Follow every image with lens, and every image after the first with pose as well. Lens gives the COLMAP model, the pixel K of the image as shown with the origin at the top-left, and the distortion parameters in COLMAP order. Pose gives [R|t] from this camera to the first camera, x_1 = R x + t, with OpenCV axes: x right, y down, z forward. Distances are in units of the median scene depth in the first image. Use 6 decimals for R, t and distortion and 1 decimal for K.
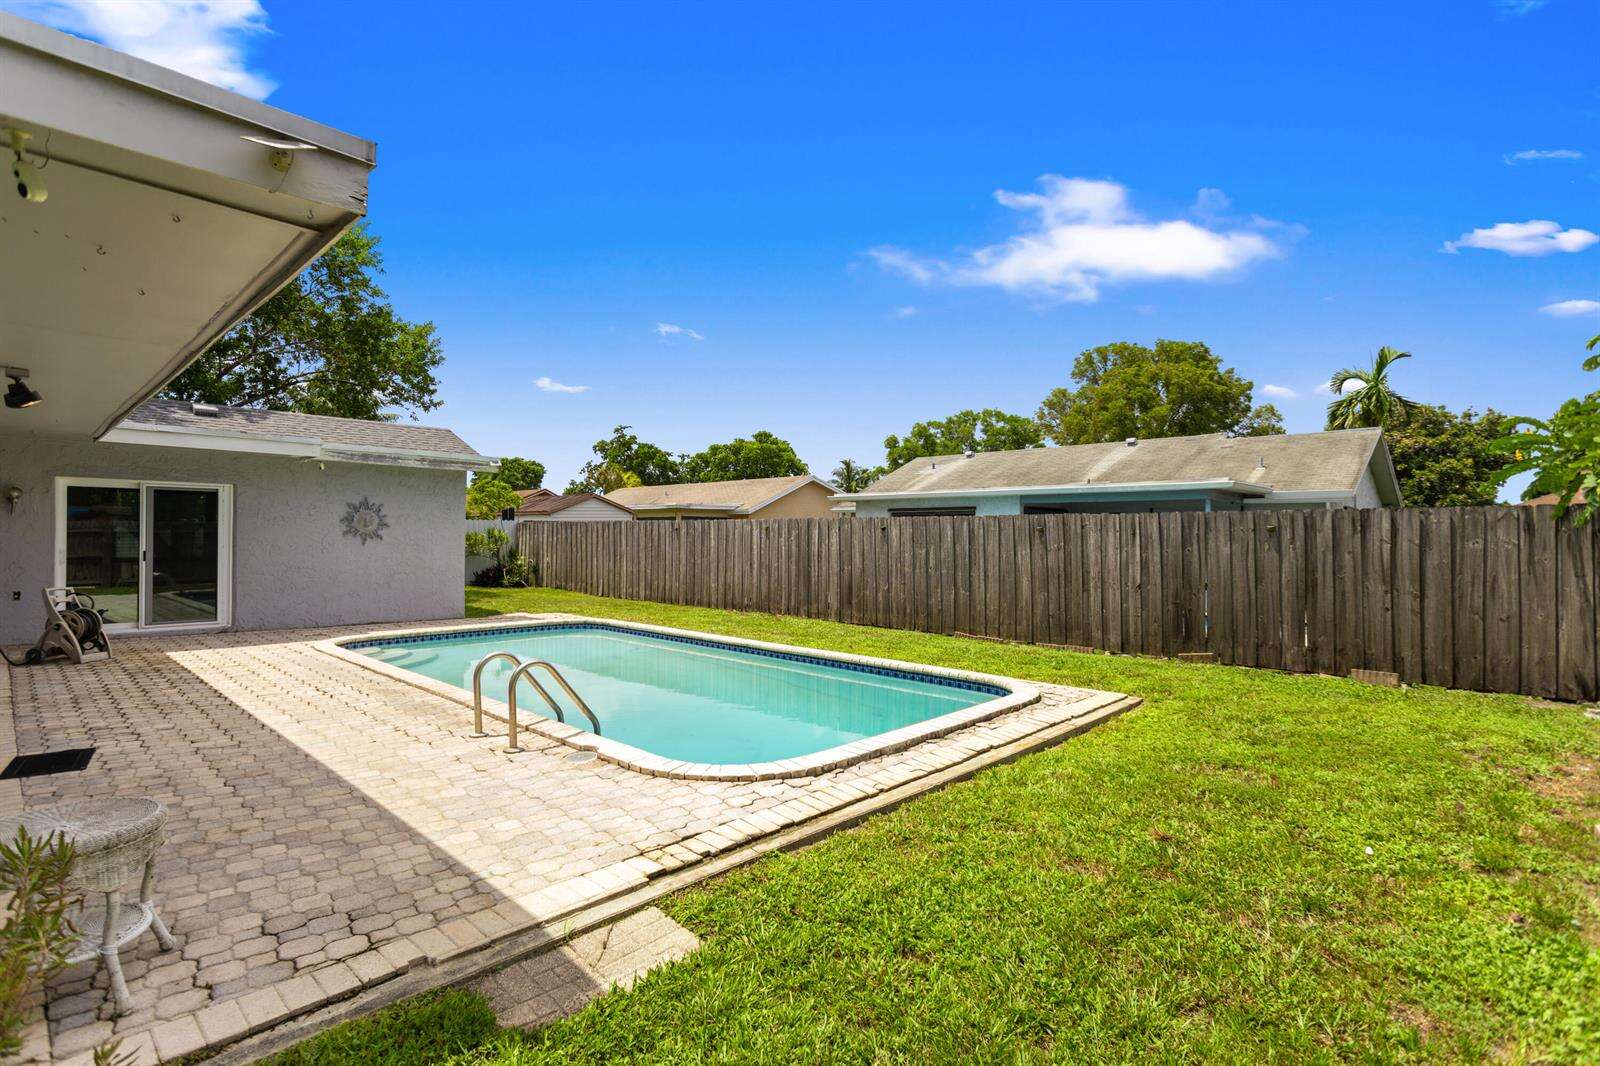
lens RADIAL K [[779.1, 0, 776.2], [0, 779.1, 522.0], [0, 0, 1]] dist [0.004350, 0.000319]
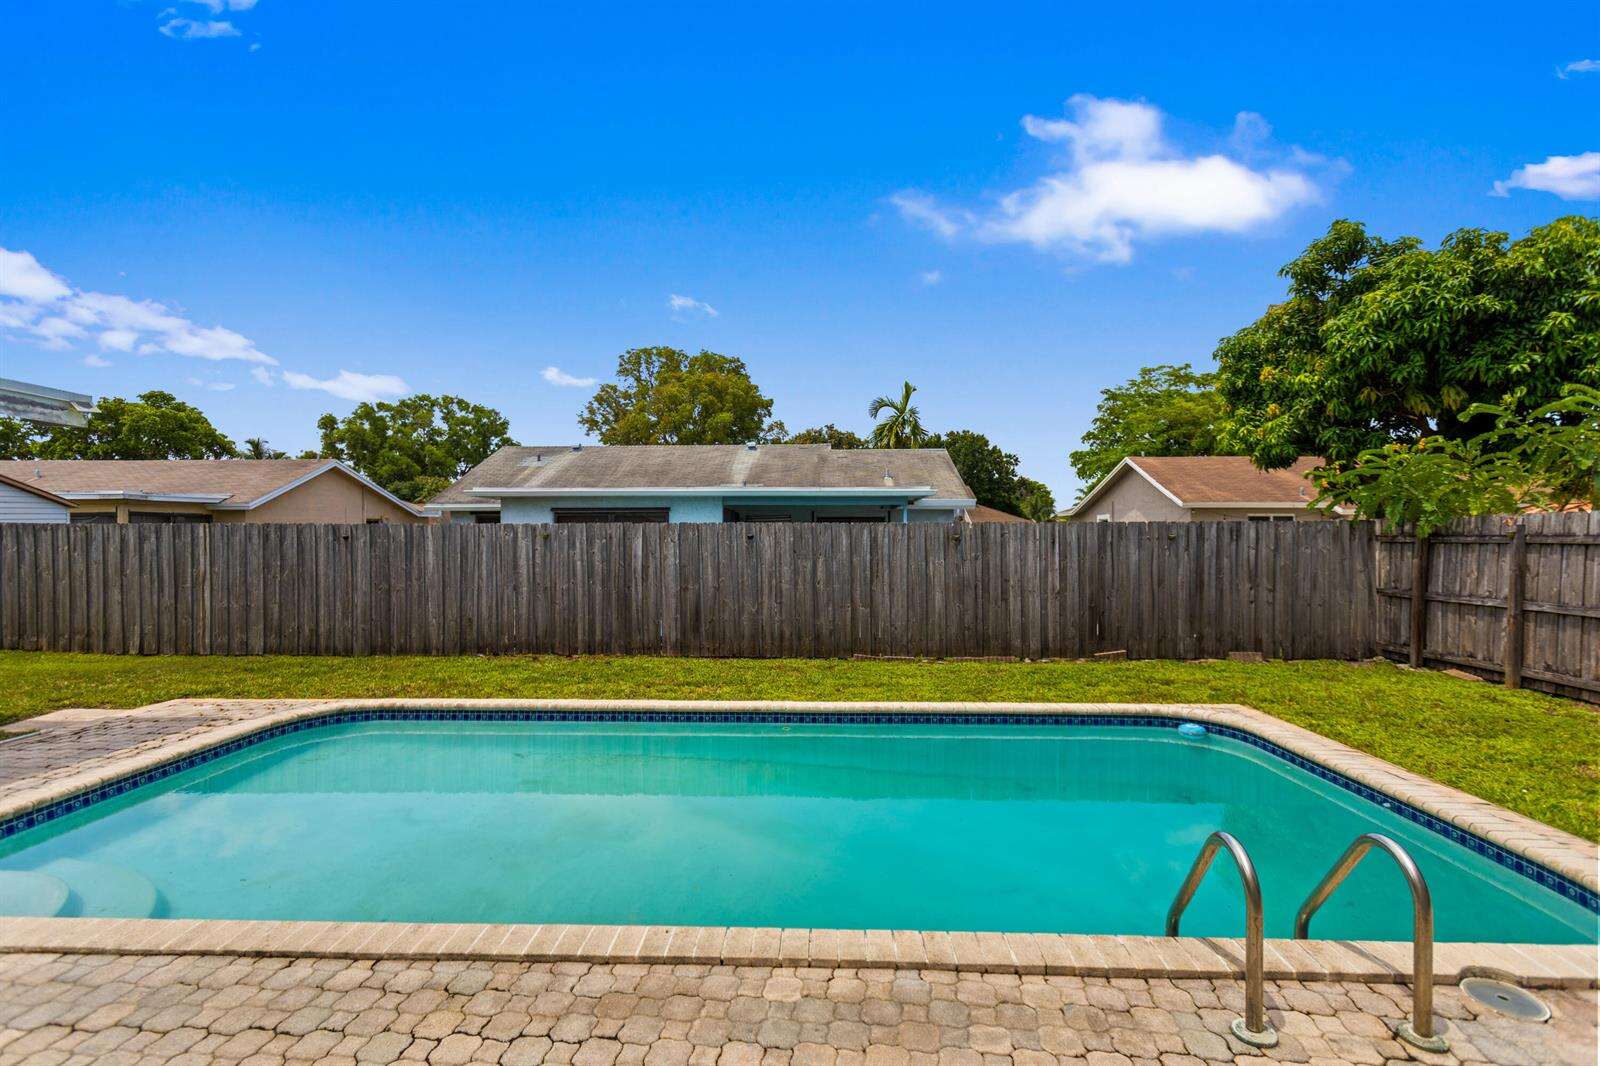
lens RADIAL K [[779.1, 0, 796.2], [0, 779.1, 534.3], [0, 0, 1]] dist [0.004350, 0.000319]
pose [[0.734565, -0.008688, 0.678483, -0.395959], [-0.005571, 0.999807, 0.018834, -0.010276], [-0.678516, -0.017615, 0.734375, 0.384458]]
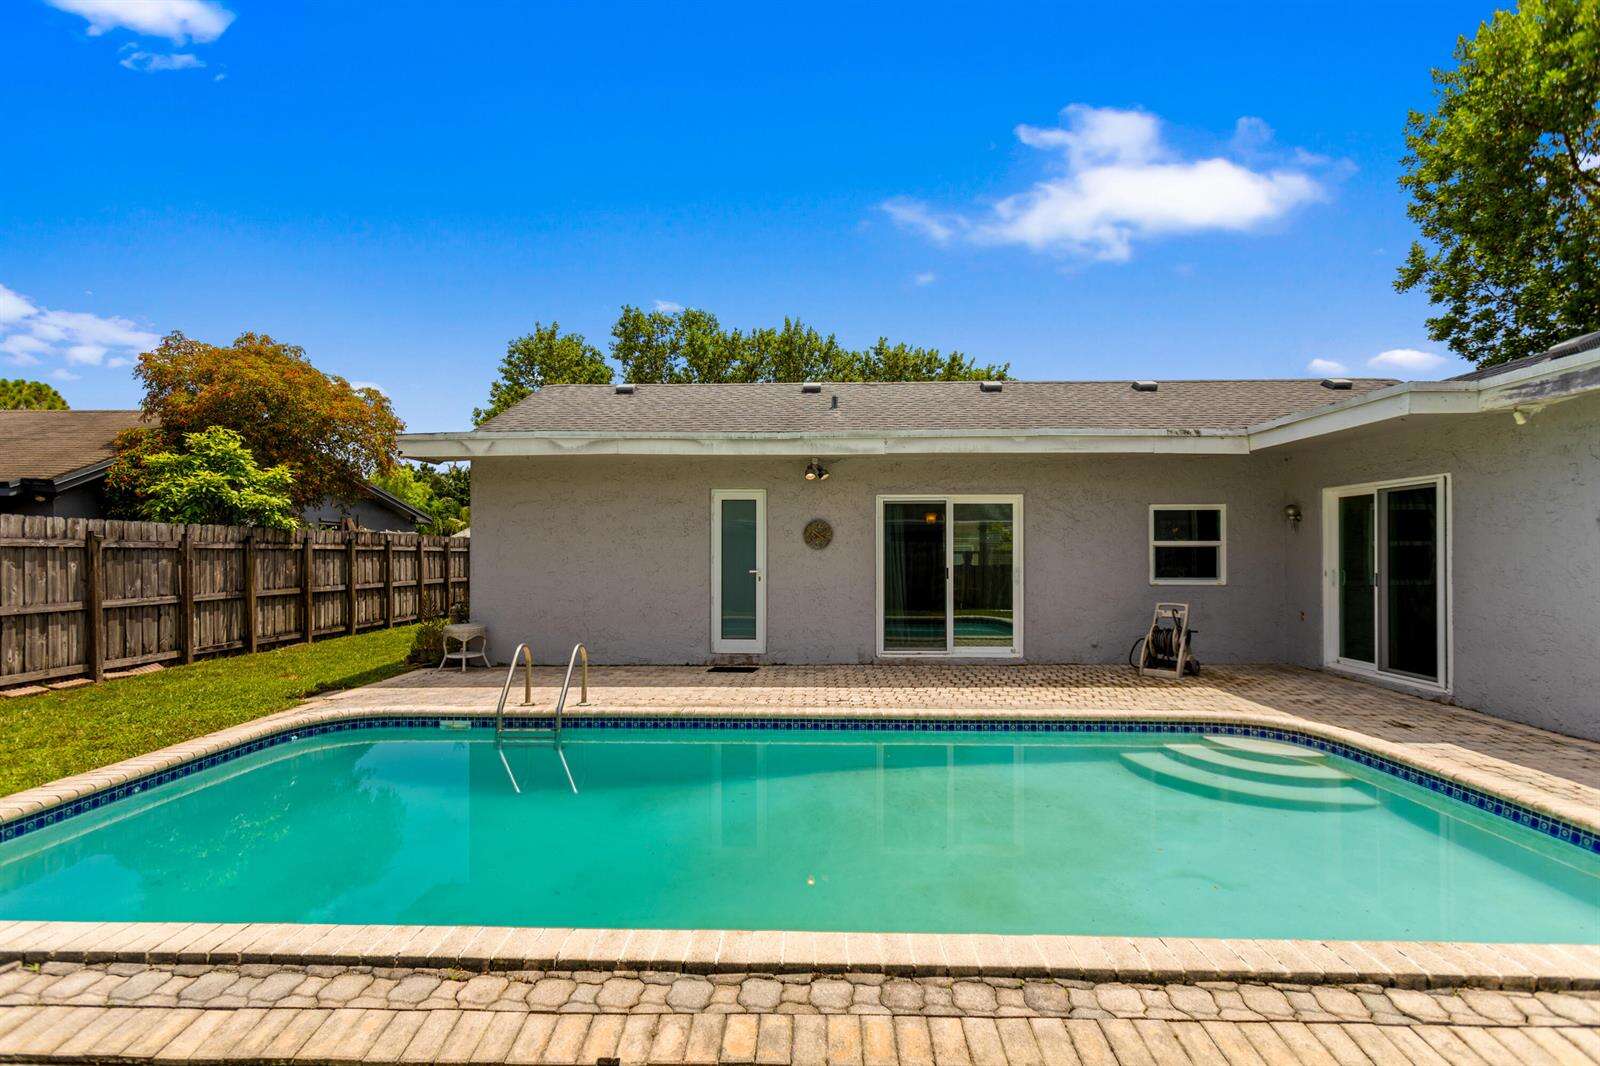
lens RADIAL K [[779.1, 0, 795.1], [0, 779.1, 560.4], [0, 0, 1]] dist [0.004350, 0.000319]
pose [[-0.729679, 0.001876, -0.683787, 0.116812], [0.009663, 0.999925, -0.007567, 0.020547], [0.683721, -0.012129, -0.729642, 0.991834]]
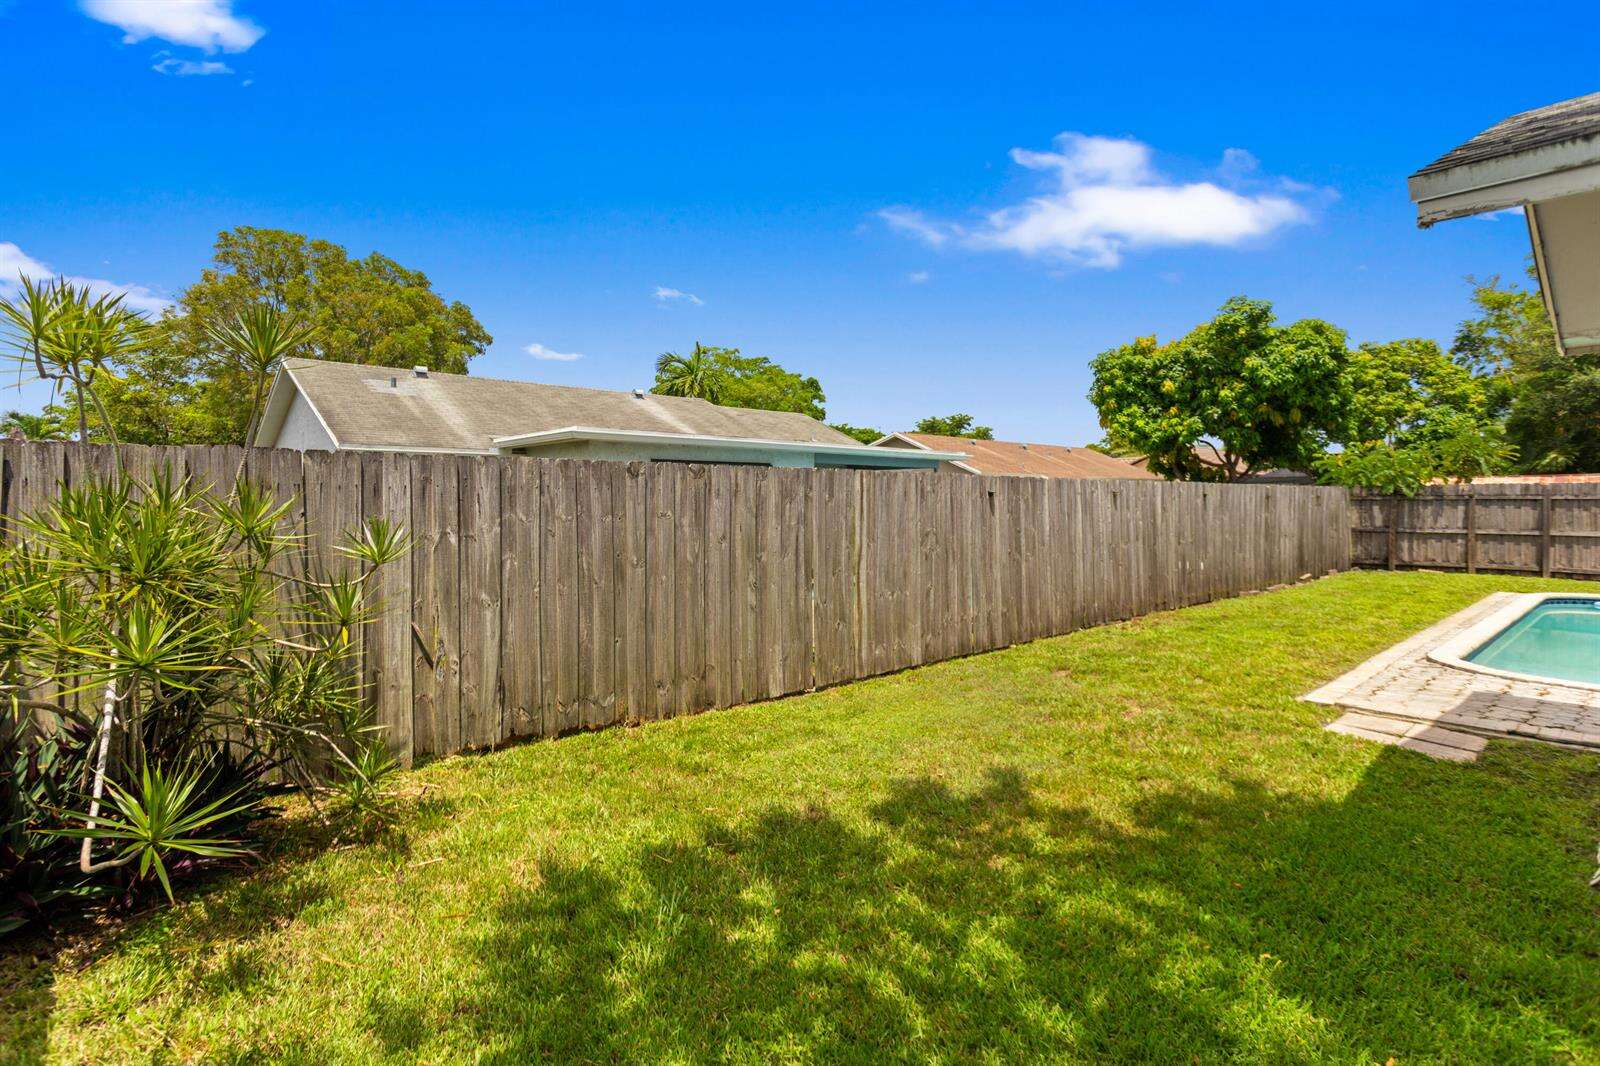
lens RADIAL K [[779.1, 0, 786.9], [0, 779.1, 503.6], [0, 0, 1]] dist [0.004350, 0.000319]
pose [[0.060930, -0.013987, 0.998044, -0.847668], [-0.017492, 0.999733, 0.015078, 0.013781], [-0.997989, -0.018377, 0.060670, 1.500786]]
